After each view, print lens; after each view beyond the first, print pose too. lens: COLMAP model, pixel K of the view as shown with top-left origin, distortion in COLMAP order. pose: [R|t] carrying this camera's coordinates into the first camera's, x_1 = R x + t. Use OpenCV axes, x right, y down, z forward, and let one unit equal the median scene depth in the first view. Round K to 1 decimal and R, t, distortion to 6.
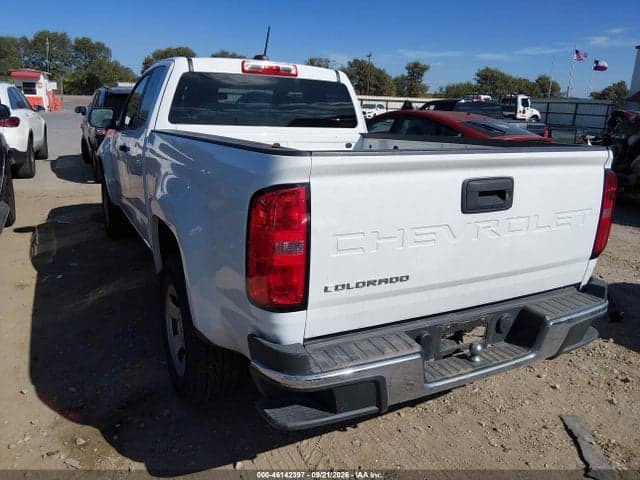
lens RADIAL K [[481.1, 0, 326.5], [0, 481.1, 241.3], [0, 0, 1]] dist [0.048830, -0.084869]
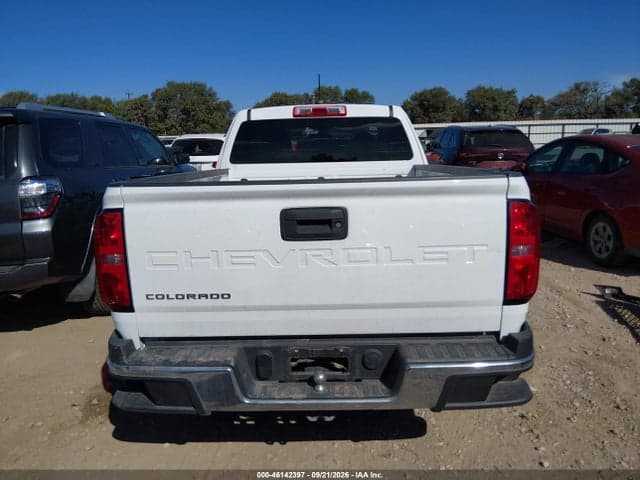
lens RADIAL K [[481.1, 0, 322.3], [0, 481.1, 243.2], [0, 0, 1]] dist [0.048830, -0.084869]
pose [[0.874525, 0.042303, -0.483132, 0.569000], [-0.074447, 0.996091, -0.047540, -0.005226], [0.479232, 0.077543, 0.874256, 0.081925]]
